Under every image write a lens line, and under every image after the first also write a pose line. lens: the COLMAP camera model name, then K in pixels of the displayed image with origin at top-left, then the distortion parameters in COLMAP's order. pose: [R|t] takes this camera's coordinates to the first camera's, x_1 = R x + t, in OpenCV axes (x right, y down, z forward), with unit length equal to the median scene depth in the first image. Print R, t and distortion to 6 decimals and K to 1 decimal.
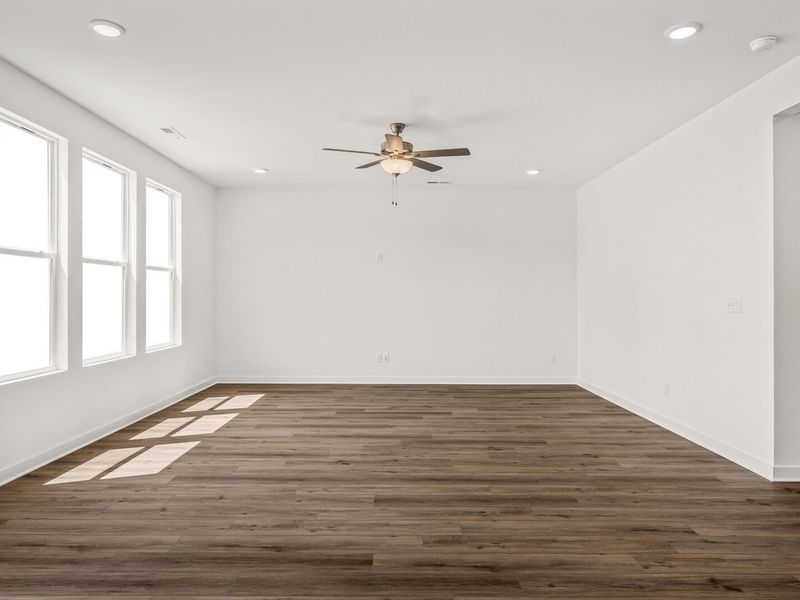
lens RADIAL K [[523.4, 0, 399.0], [0, 523.4, 296.2], [0, 0, 1]] dist [-0.001196, 0.000915]
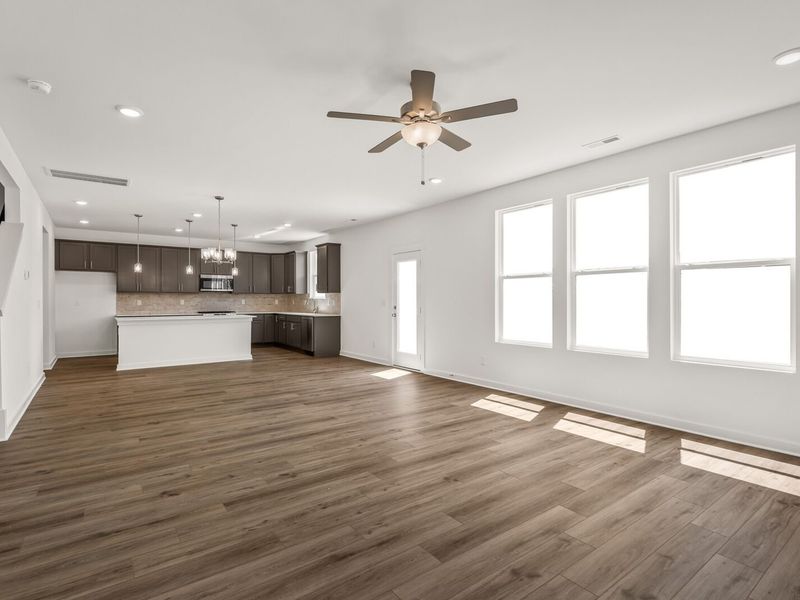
lens RADIAL K [[416.3, 0, 396.5], [0, 416.3, 300.8], [0, 0, 1]] dist [0.000333, 0.000282]
pose [[-0.808962, -0.001194, -0.587860, 0.399100], [-0.001169, 0.999999, -0.000422, 0.003822], [0.587860, 0.000346, -0.808963, 1.496763]]
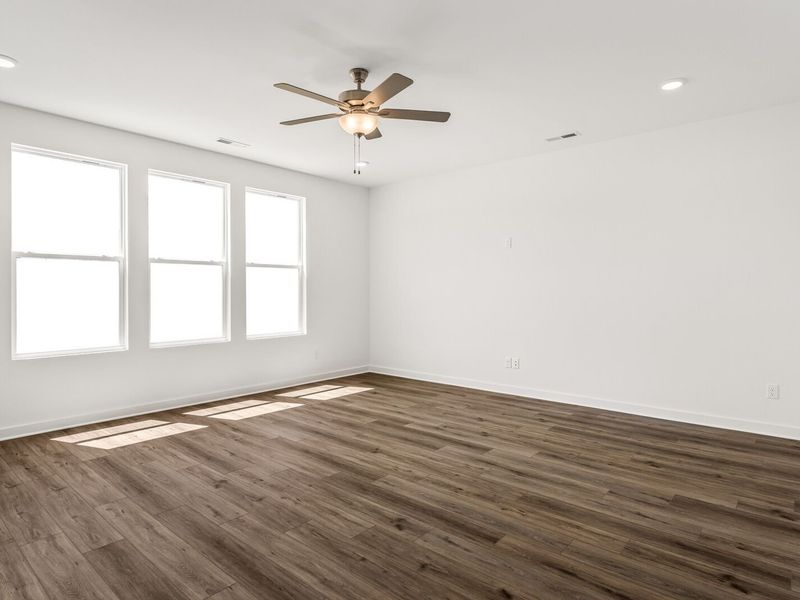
lens RADIAL K [[466.6, 0, 400.1], [0, 466.6, 292.5], [0, 0, 1]] dist [-0.002844, -0.000336]
pose [[0.754299, -0.001034, -0.656530, 0.506749], [0.003837, 0.999989, 0.002833, 0.003756], [0.656519, -0.004656, 0.754295, 0.511853]]
